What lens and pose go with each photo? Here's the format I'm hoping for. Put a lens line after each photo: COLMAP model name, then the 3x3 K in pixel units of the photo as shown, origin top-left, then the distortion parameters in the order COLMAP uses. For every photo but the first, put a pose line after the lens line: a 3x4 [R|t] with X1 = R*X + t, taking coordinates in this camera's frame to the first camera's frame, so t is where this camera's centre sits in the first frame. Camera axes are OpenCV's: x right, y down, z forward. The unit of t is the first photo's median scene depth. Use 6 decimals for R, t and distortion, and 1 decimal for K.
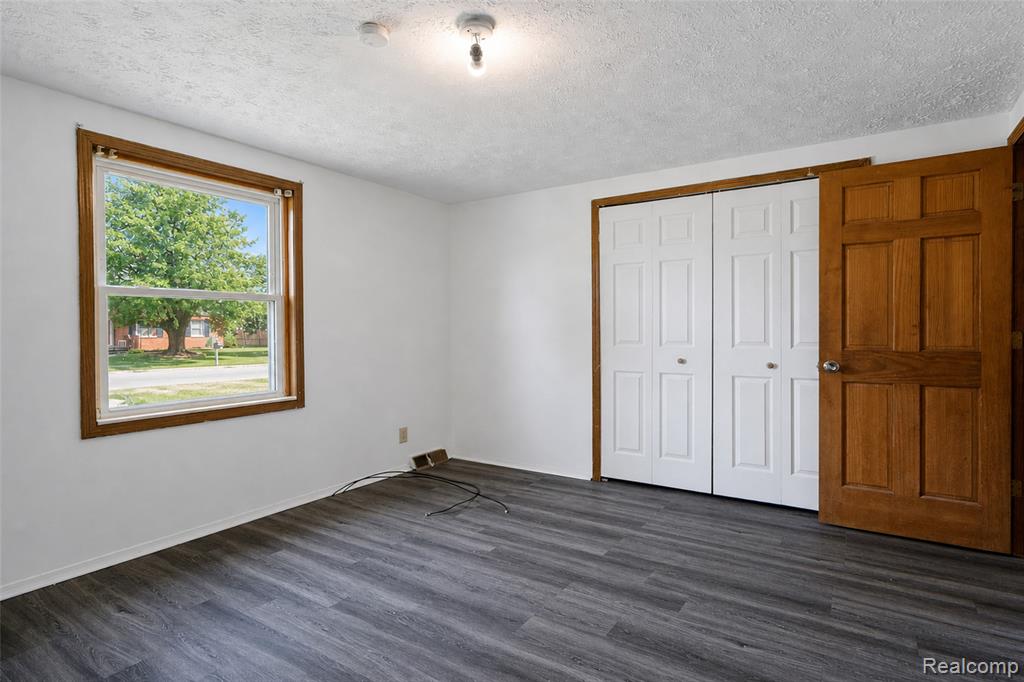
lens RADIAL K [[516.1, 0, 520.1], [0, 516.1, 336.9], [0, 0, 1]] dist [-0.016995, 0.005129]
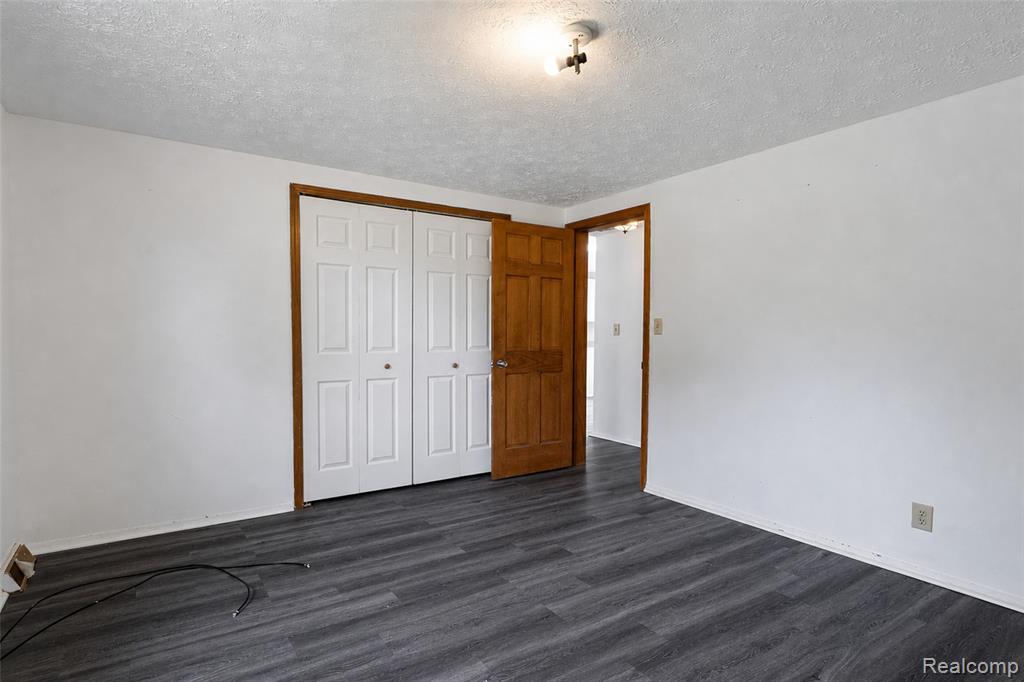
lens RADIAL K [[516.1, 0, 500.0], [0, 516.1, 351.7], [0, 0, 1]] dist [-0.016995, 0.005129]
pose [[0.422218, -0.021982, 0.906228, -0.670144], [0.009657, 0.999758, 0.019751, -0.000258], [-0.906443, 0.000412, 0.422328, 0.445927]]
